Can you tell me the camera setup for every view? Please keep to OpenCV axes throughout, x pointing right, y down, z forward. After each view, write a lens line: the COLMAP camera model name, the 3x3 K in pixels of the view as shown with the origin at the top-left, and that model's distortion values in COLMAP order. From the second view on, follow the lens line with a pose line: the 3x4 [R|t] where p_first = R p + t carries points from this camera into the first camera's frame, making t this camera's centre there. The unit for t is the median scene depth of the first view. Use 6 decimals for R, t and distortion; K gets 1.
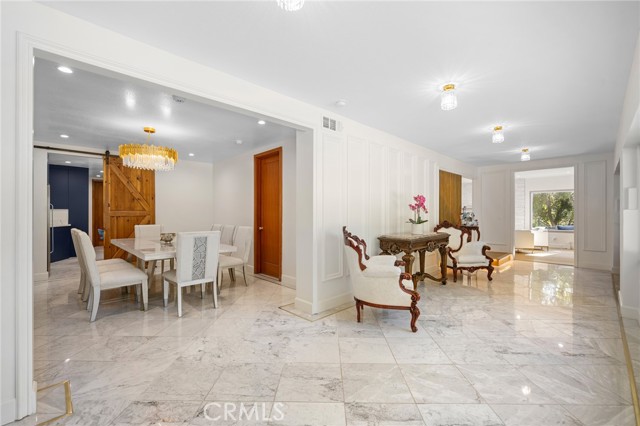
lens RADIAL K [[272.4, 0, 320.0], [0, 272.4, 213.0], [0, 0, 1]] dist [-0.000184, -0.000321]
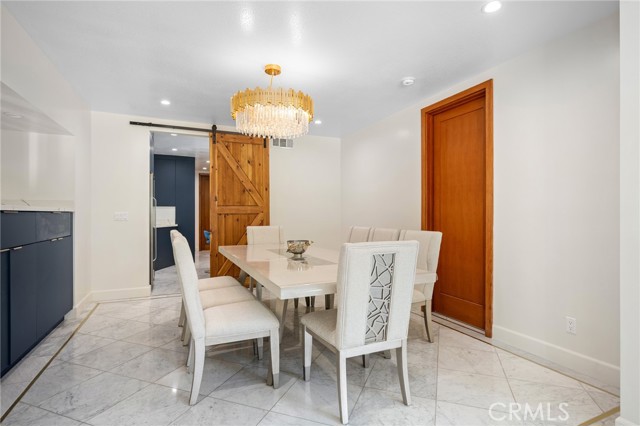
lens RADIAL K [[333.2, 0, 320.0], [0, 333.2, 213.0], [0, 0, 1]] dist [-0.000795, -0.000111]
pose [[0.938839, -0.002009, -0.344350, -0.208537], [0.001241, 0.999996, -0.002448, 0.012685], [0.344353, 0.001871, 0.938838, 0.261139]]
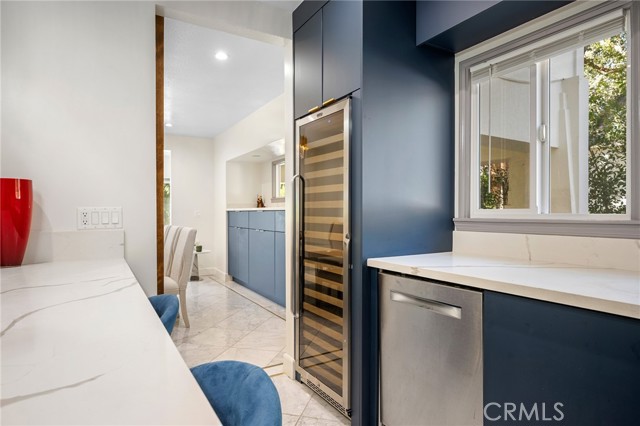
lens RADIAL K [[361.5, 0, 318.9], [0, 361.5, 215.9], [0, 0, 1]] dist [0.004946, 0.001126]
pose [[-0.974539, -0.000828, 0.224216, -1.021797], [0.000197, 0.999990, 0.004547, 0.016748], [-0.224218, 0.004476, -0.974529, 1.307212]]
